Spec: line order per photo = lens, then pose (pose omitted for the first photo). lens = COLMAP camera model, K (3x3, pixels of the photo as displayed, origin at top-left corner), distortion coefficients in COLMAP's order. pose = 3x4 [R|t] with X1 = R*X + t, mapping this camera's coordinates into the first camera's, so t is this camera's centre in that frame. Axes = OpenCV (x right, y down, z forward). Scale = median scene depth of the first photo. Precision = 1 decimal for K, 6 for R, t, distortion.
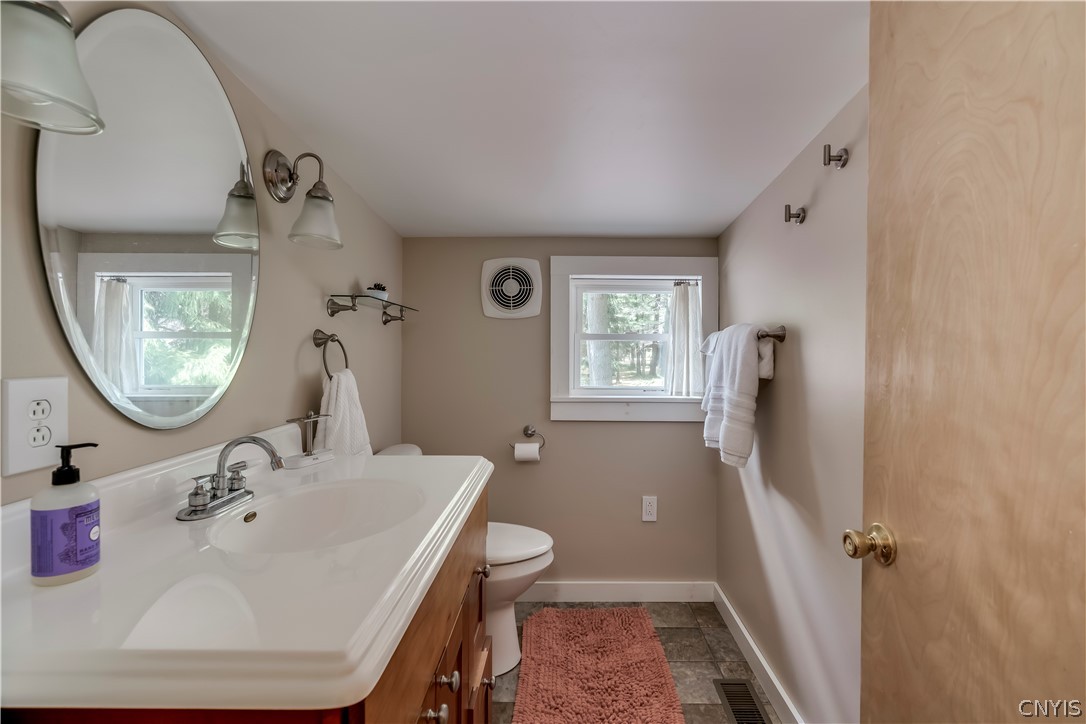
lens RADIAL K [[499.7, 0, 544.5], [0, 499.7, 359.5], [0, 0, 1]] dist [-0.011722, 0.005760]
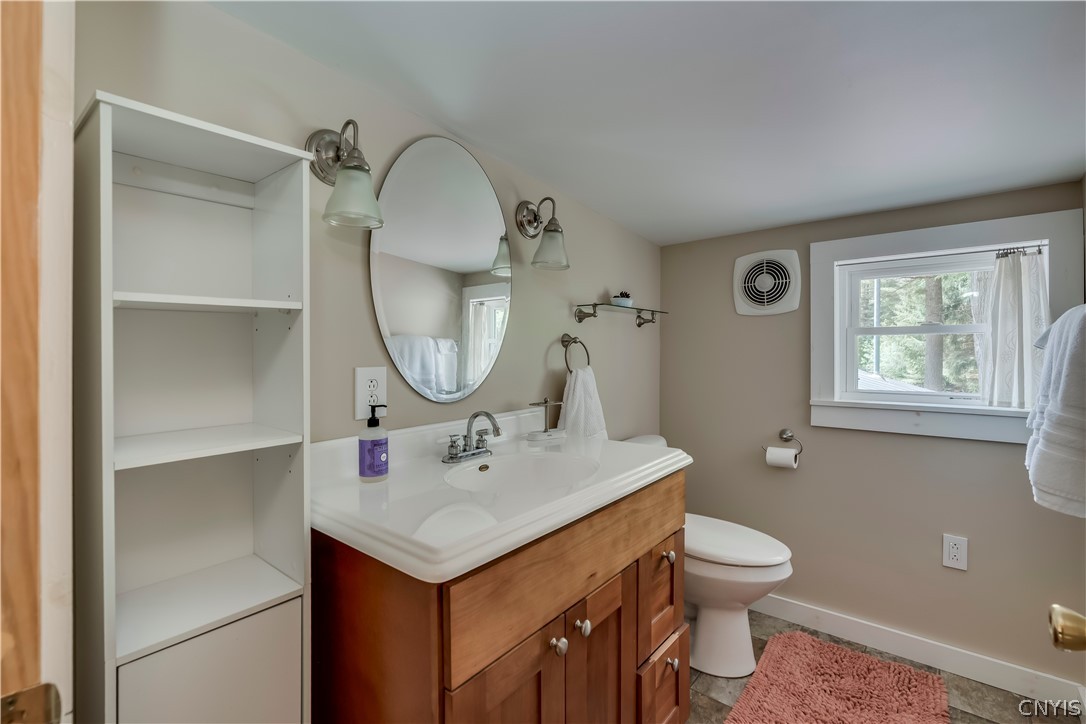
lens RADIAL K [[499.7, 0, 559.5], [0, 499.7, 354.4], [0, 0, 1]] dist [-0.011722, 0.005760]
pose [[0.768932, -0.005749, -0.639305, 0.277788], [-0.001103, 0.999946, -0.010320, 0.003954], [0.639330, 0.008641, 0.768884, 0.022427]]
